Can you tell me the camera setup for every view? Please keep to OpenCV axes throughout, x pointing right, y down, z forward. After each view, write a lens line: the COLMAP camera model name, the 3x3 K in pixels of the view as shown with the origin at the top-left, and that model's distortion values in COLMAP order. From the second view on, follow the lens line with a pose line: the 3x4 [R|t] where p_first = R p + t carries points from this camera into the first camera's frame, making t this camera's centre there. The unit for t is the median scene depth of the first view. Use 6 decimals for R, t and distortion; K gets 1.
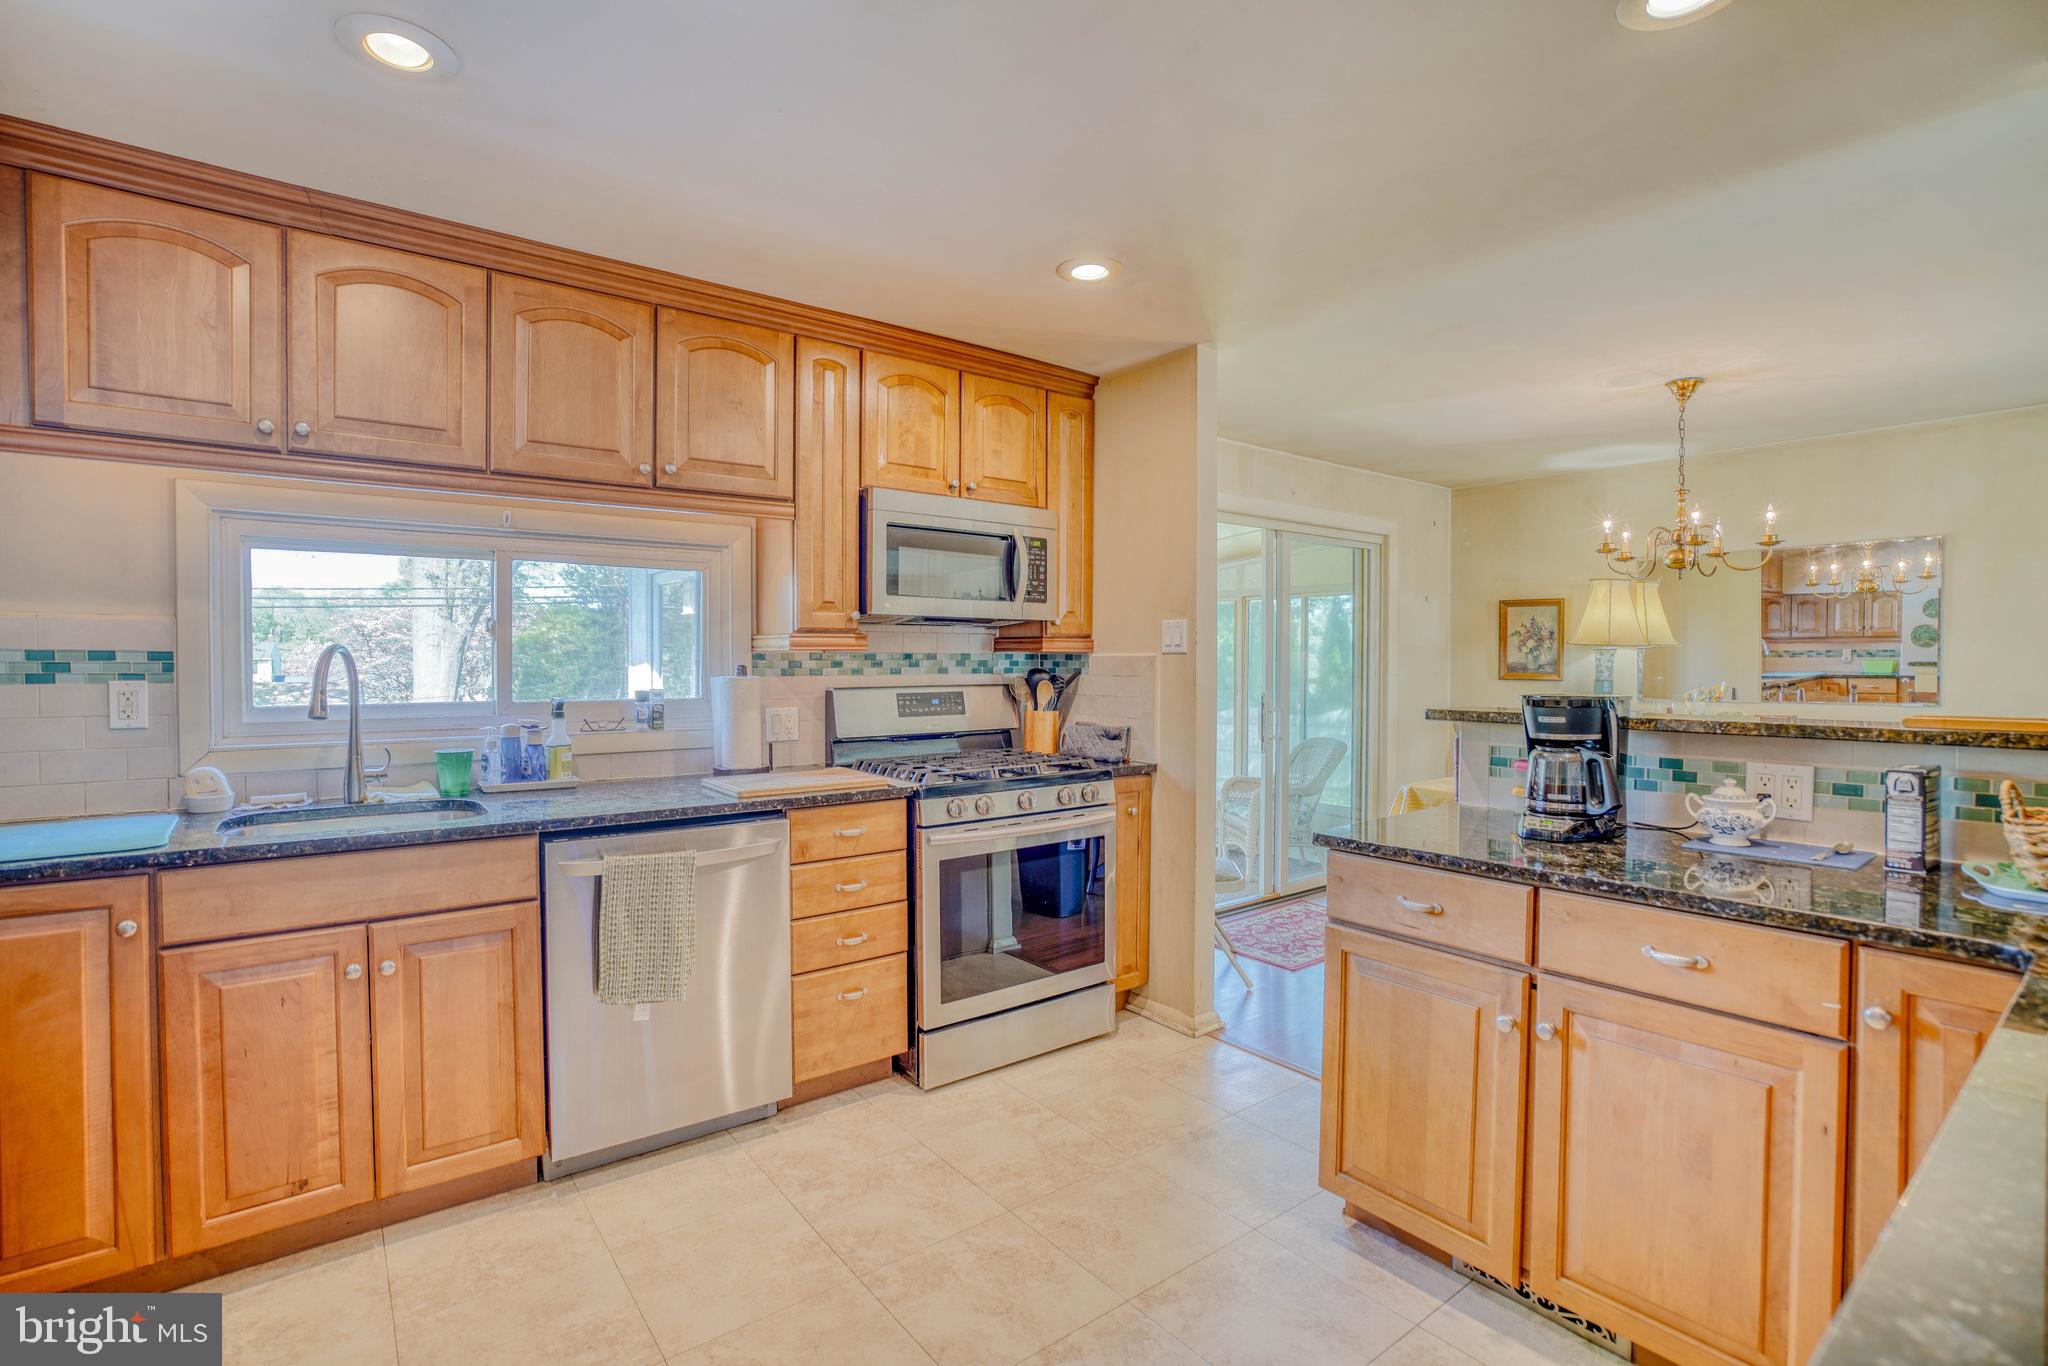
lens RADIAL K [[948.2, 0, 1024.0], [0, 948.2, 683.0], [0, 0, 1]] dist [-0.057874, 0.024236]
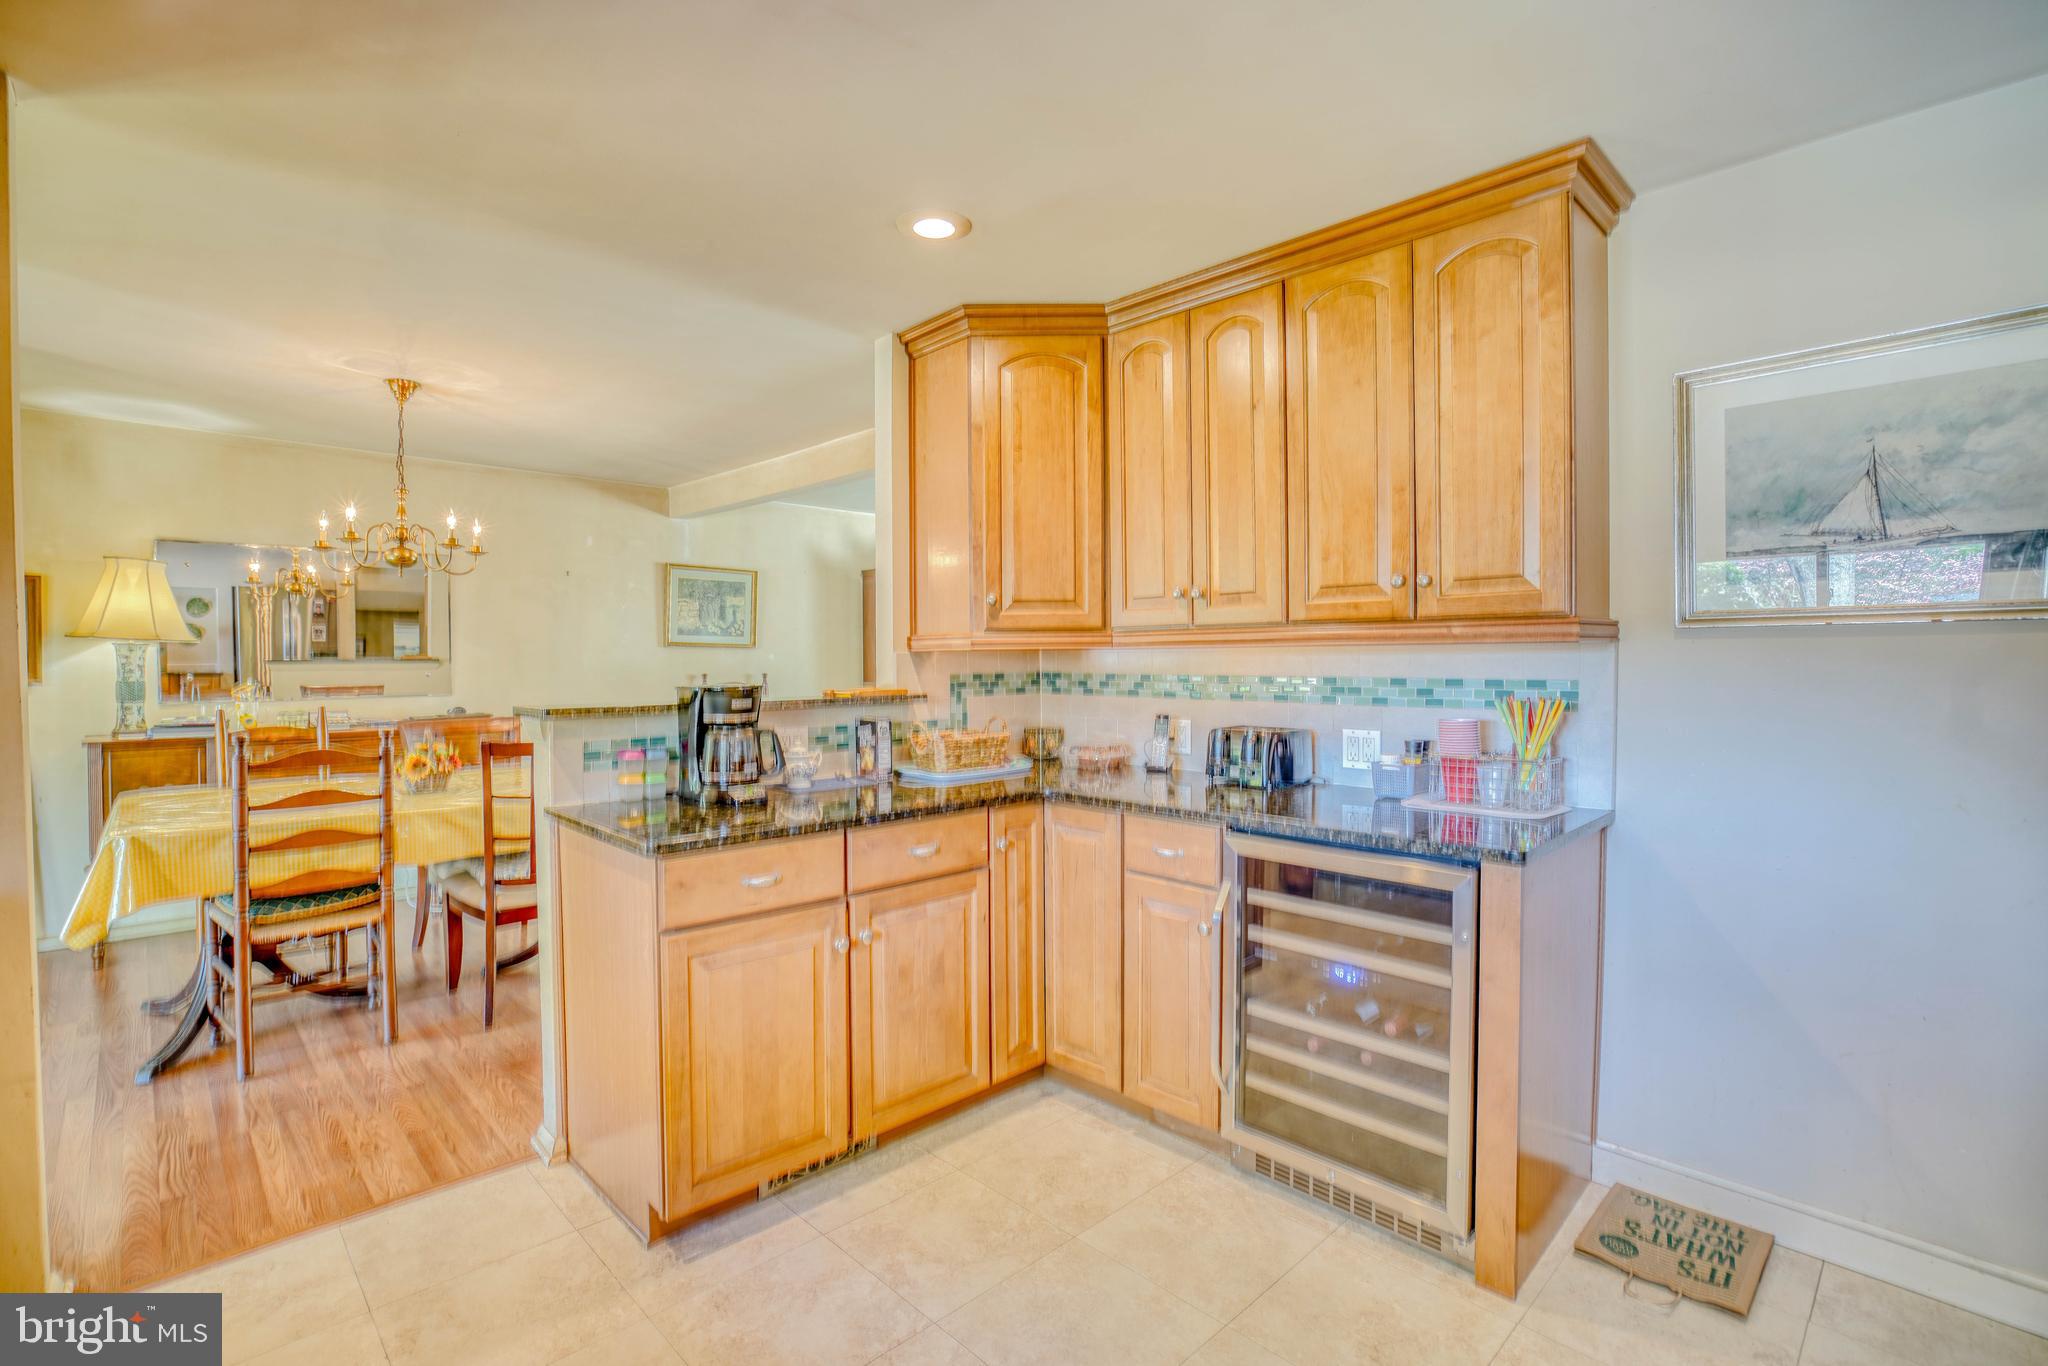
lens RADIAL K [[948.2, 0, 1024.0], [0, 948.2, 683.0], [0, 0, 1]] dist [-0.057874, 0.024236]
pose [[-0.110966, -0.031550, 0.993323, -0.652805], [0.027244, 0.999024, 0.034775, -0.021763], [-0.993451, 0.030921, -0.109999, 0.759722]]
